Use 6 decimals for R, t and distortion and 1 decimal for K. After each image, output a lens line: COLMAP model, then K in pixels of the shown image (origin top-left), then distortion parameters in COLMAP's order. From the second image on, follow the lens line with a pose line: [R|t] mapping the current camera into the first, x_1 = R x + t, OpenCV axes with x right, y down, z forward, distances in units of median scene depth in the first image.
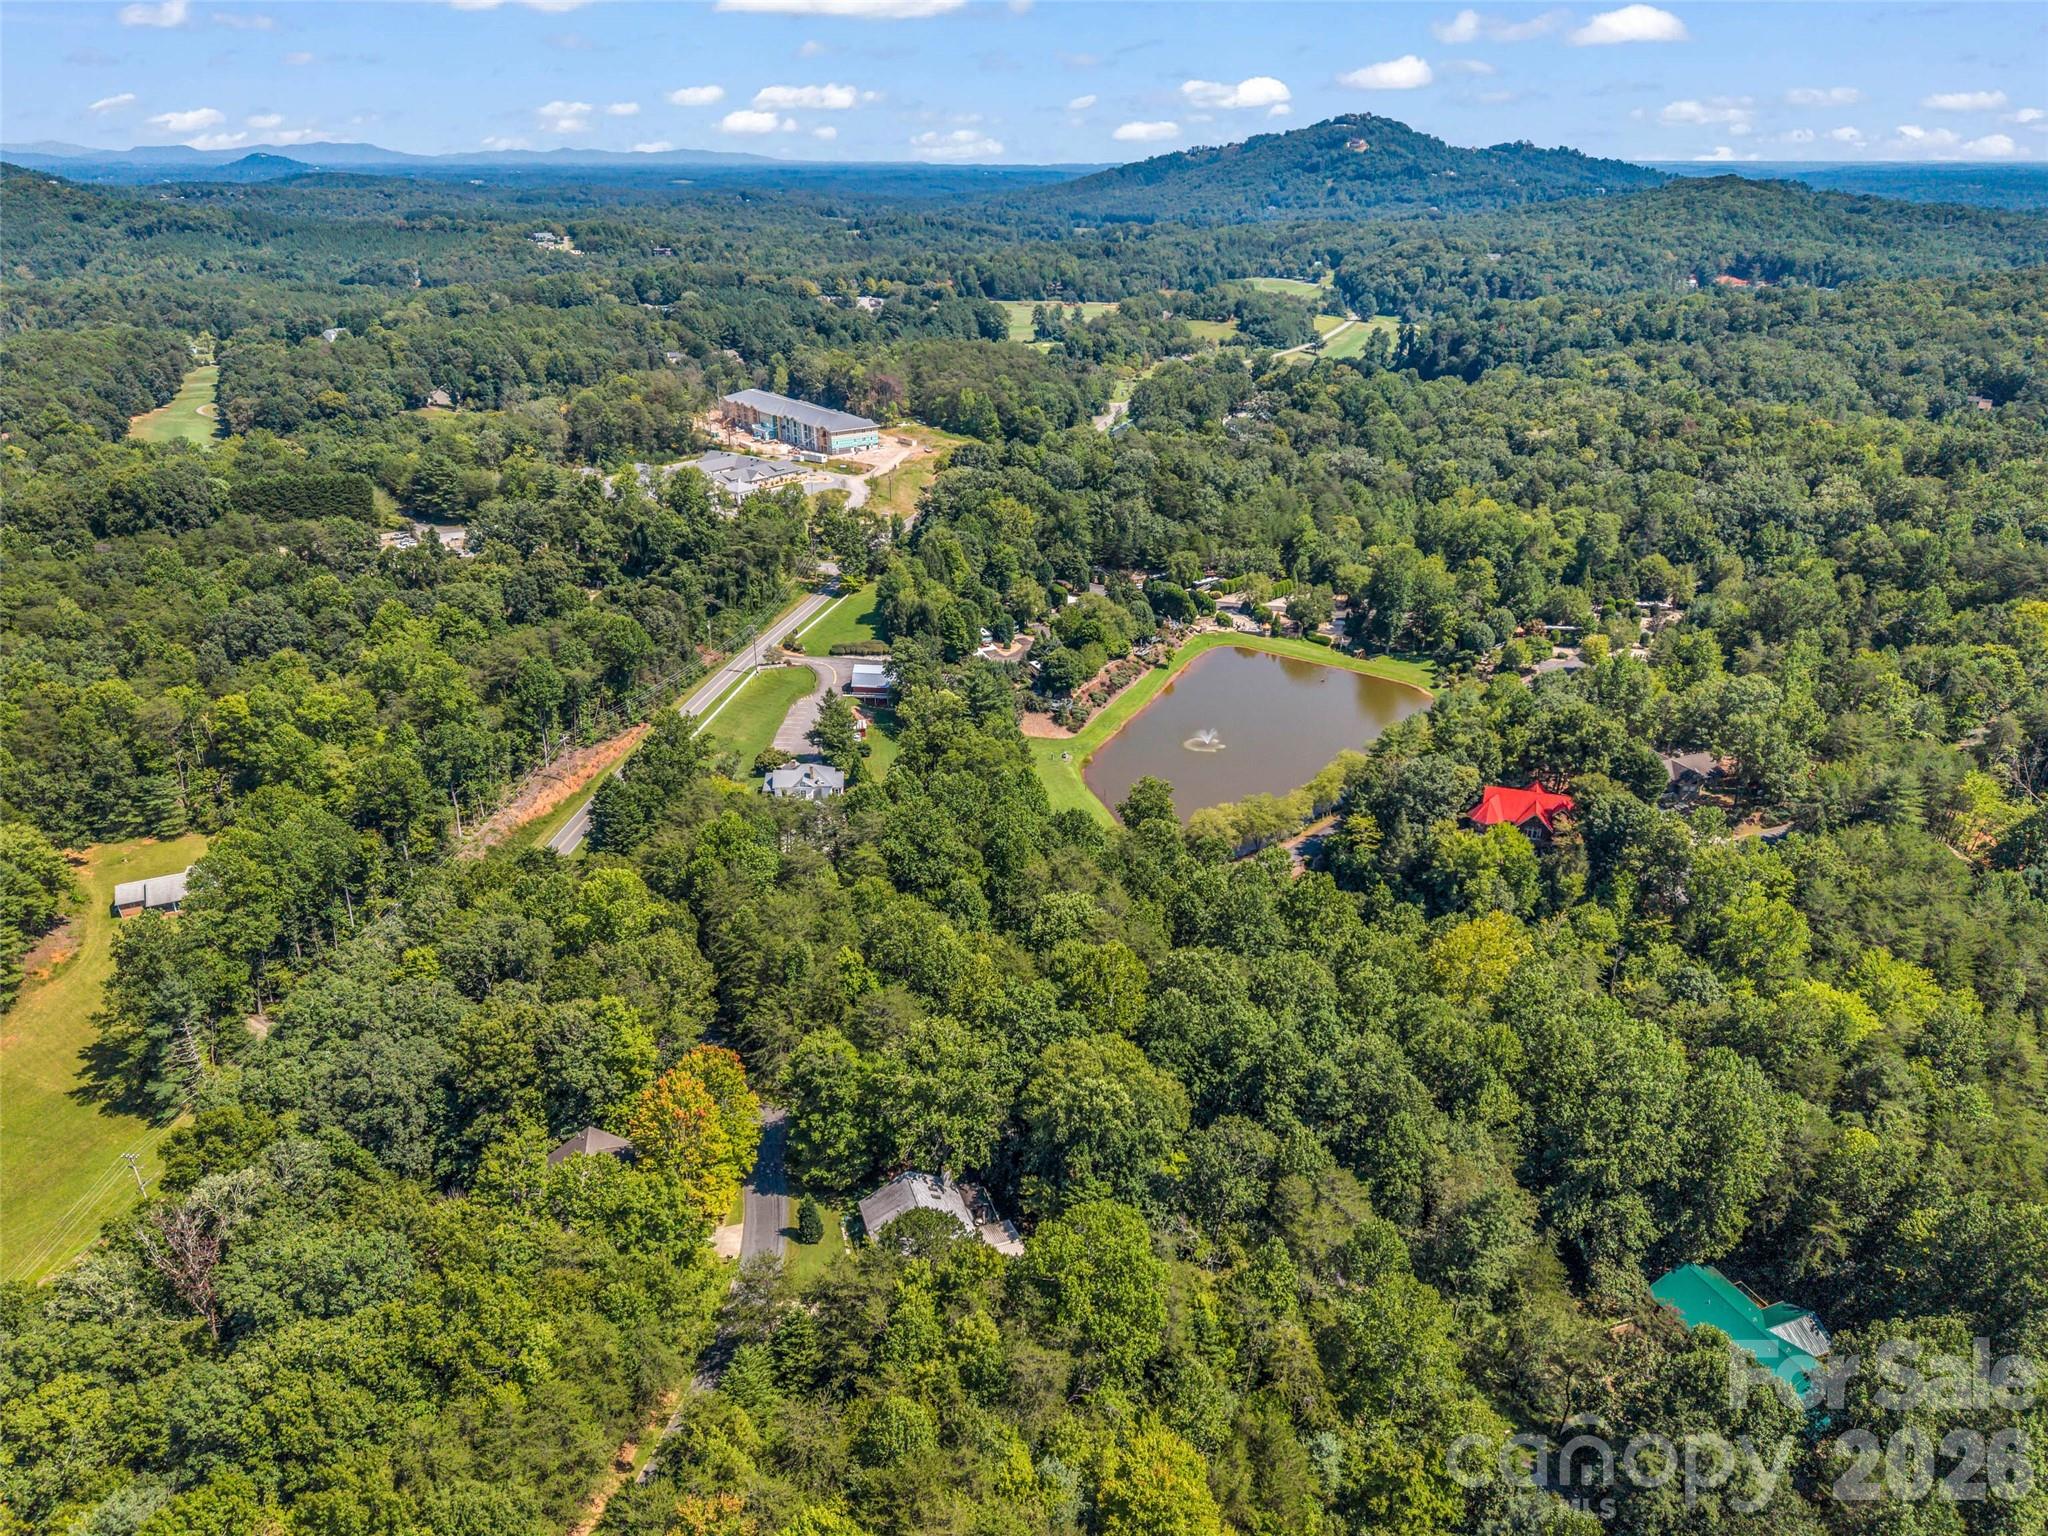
lens RADIAL K [[1370.6, 0, 1017.1], [0, 1370.6, 776.2], [0, 0, 1]] dist [0.044091, -0.042075]
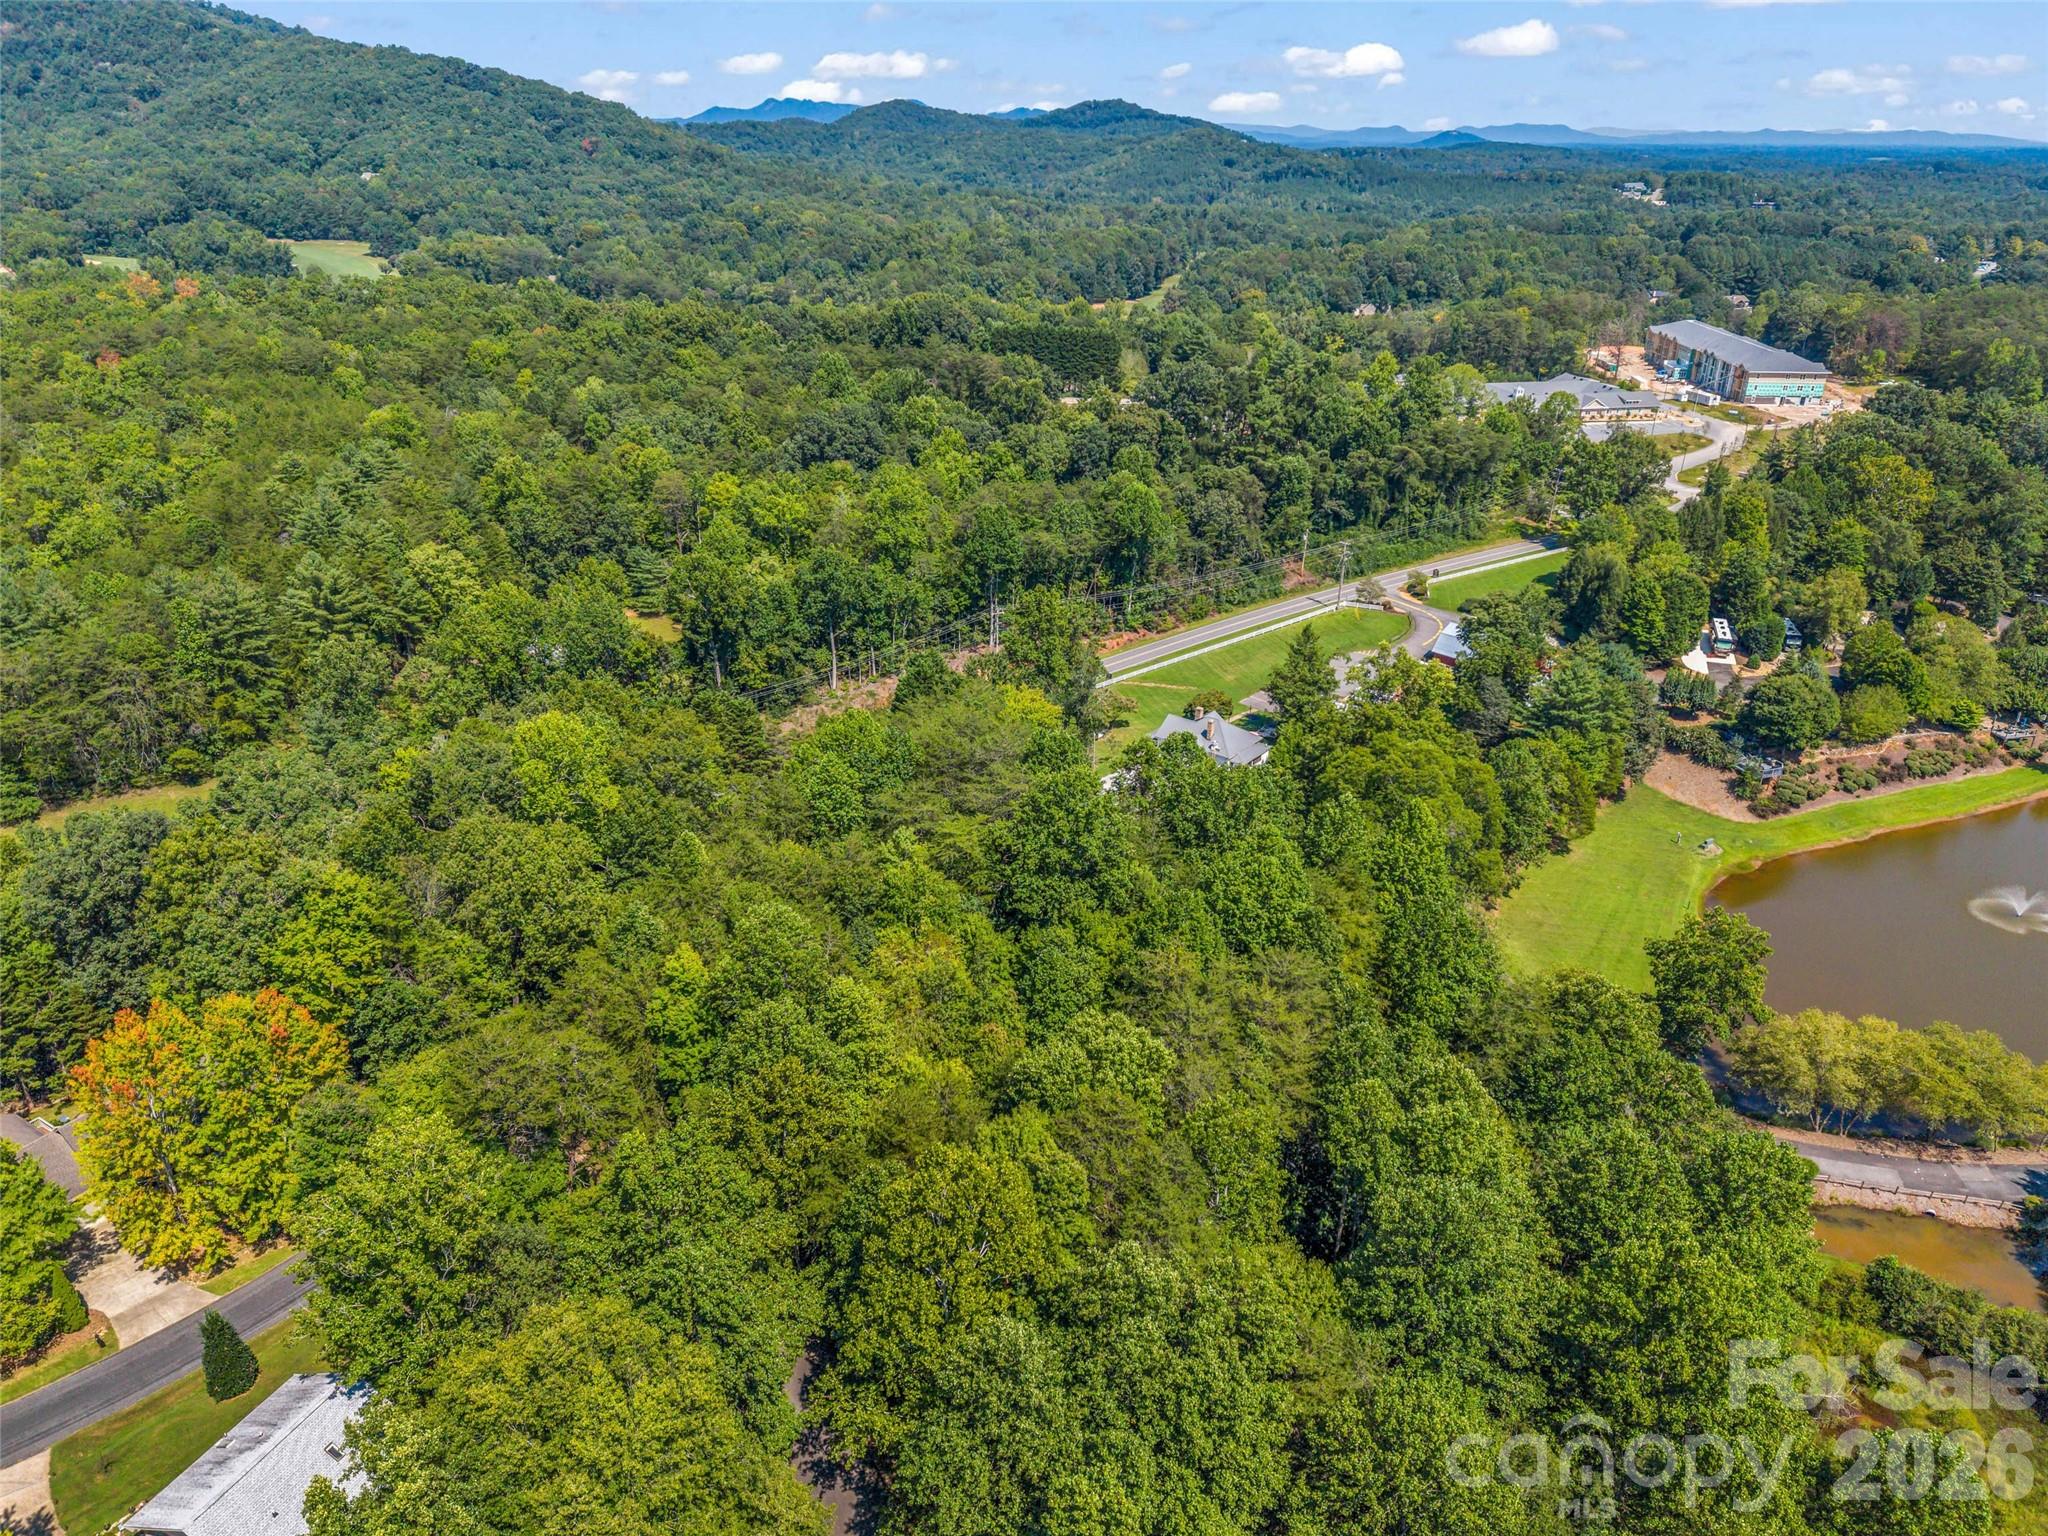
lens RADIAL K [[1370.6, 0, 1030.4], [0, 1370.6, 776.8], [0, 0, 1]] dist [0.044091, -0.042075]
pose [[0.740234, 0.289454, -0.606852, 0.143068], [-0.282455, 0.952953, 0.110000, -0.021646], [0.610141, 0.089983, 0.787166, 0.294753]]
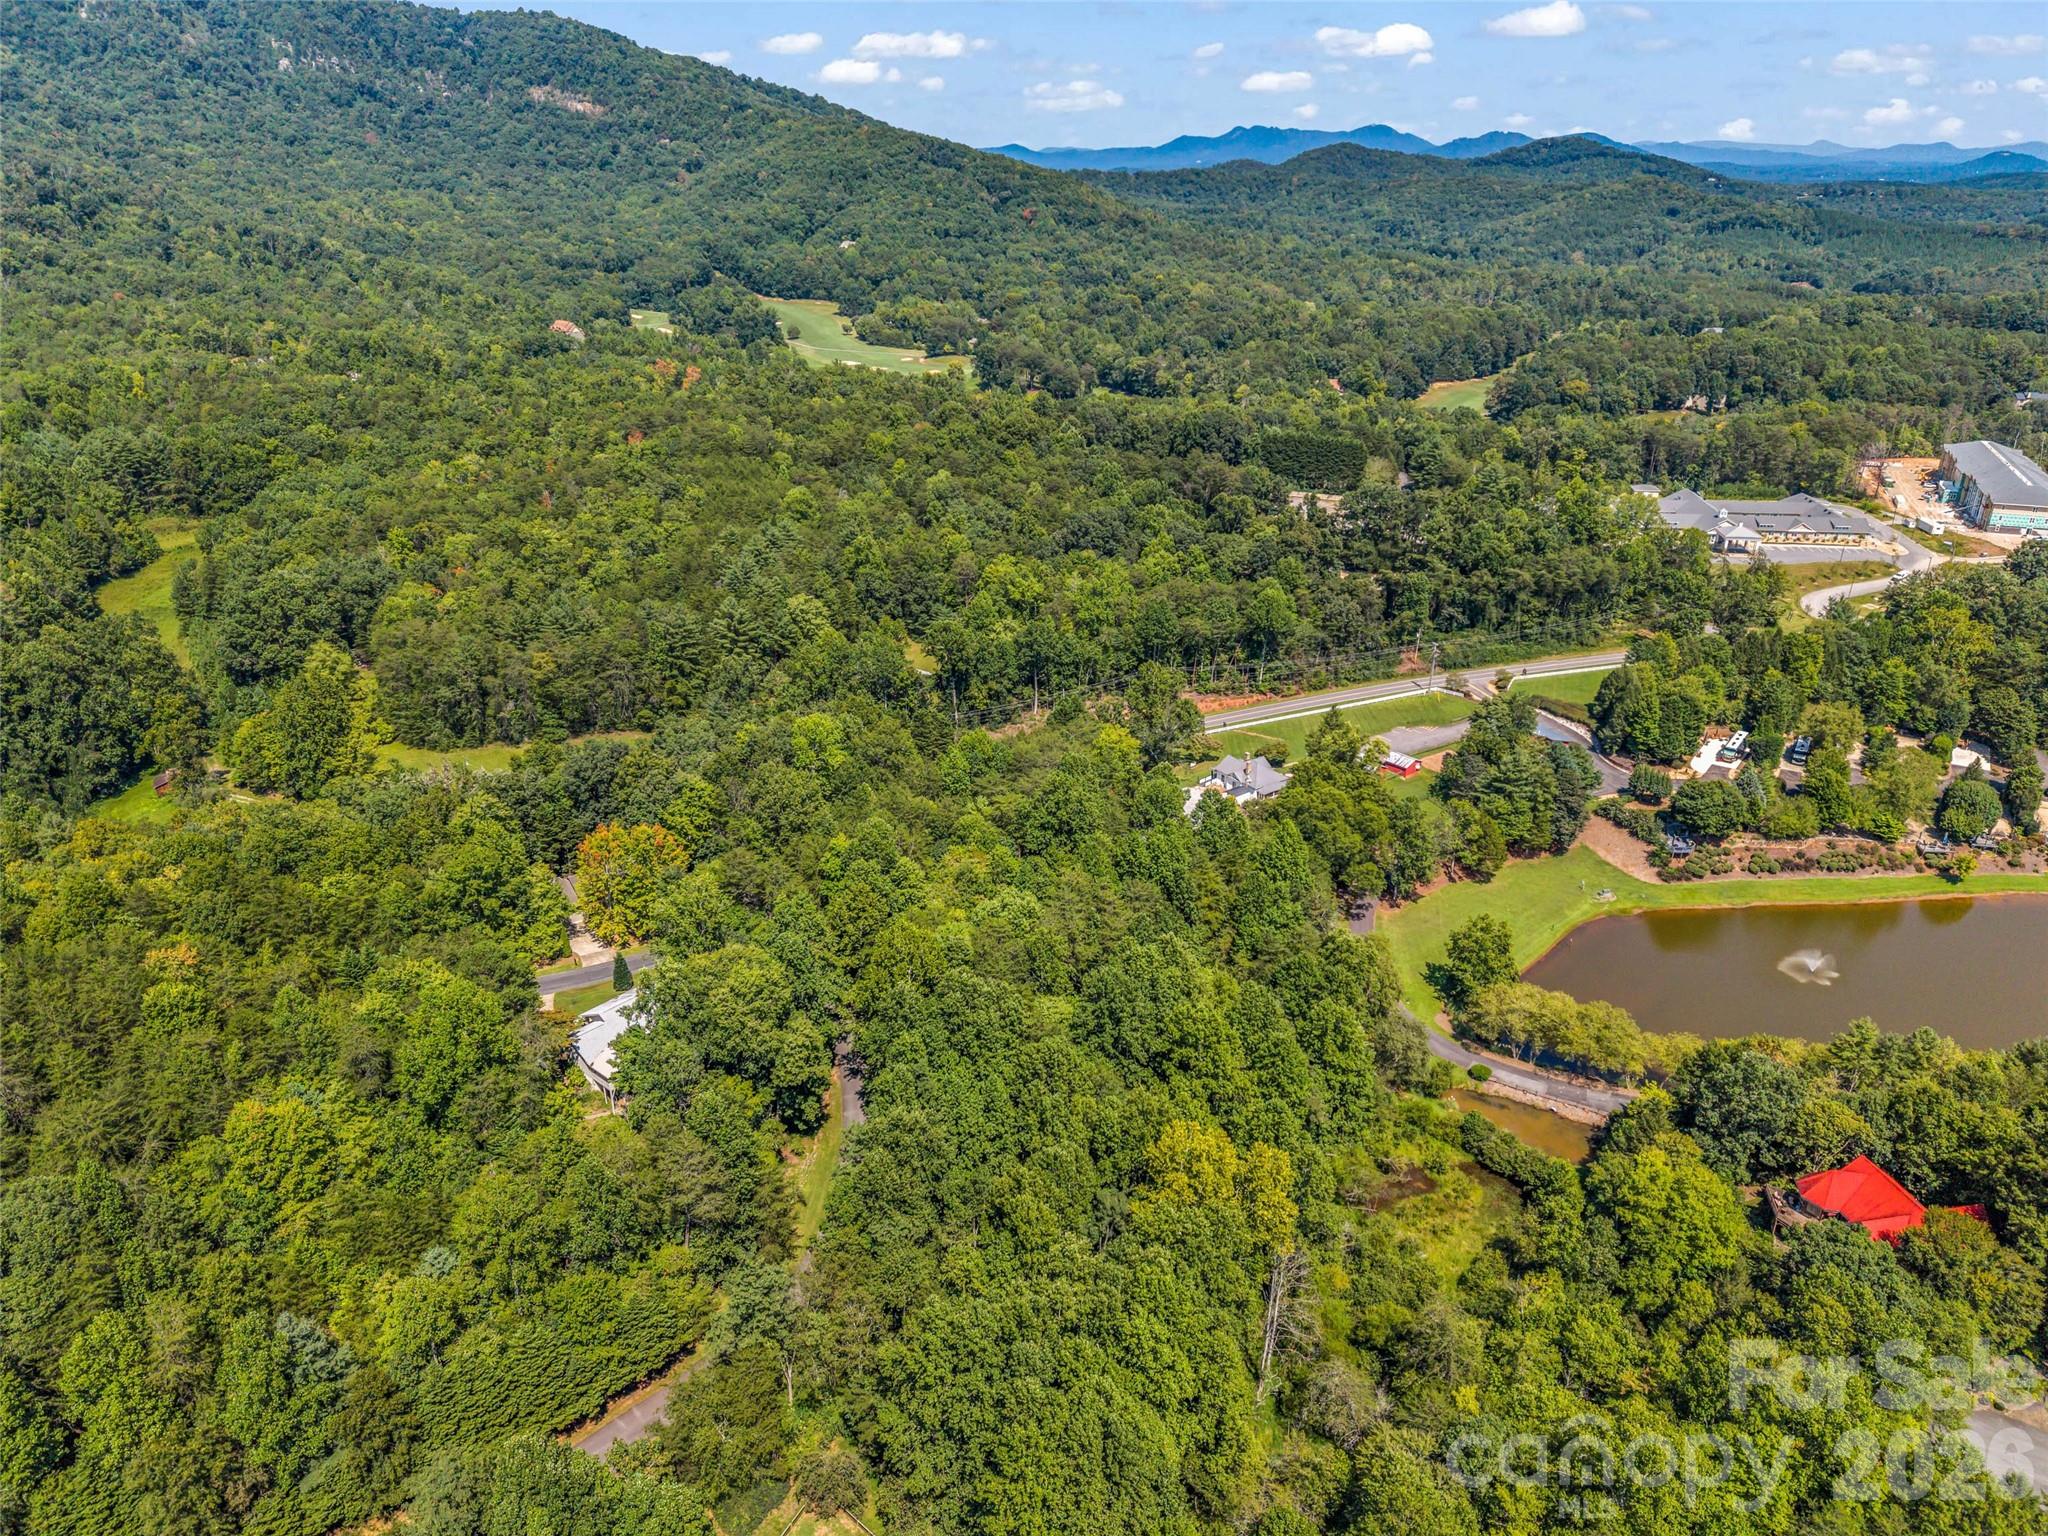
lens RADIAL K [[1370.6, 0, 1030.0], [0, 1370.6, 776.6], [0, 0, 1]] dist [0.044091, -0.042075]
pose [[0.504633, 0.354263, -0.787301, 0.402180], [-0.353533, 0.916761, 0.185914, -0.091595], [0.787629, 0.184519, 0.587872, 0.200833]]
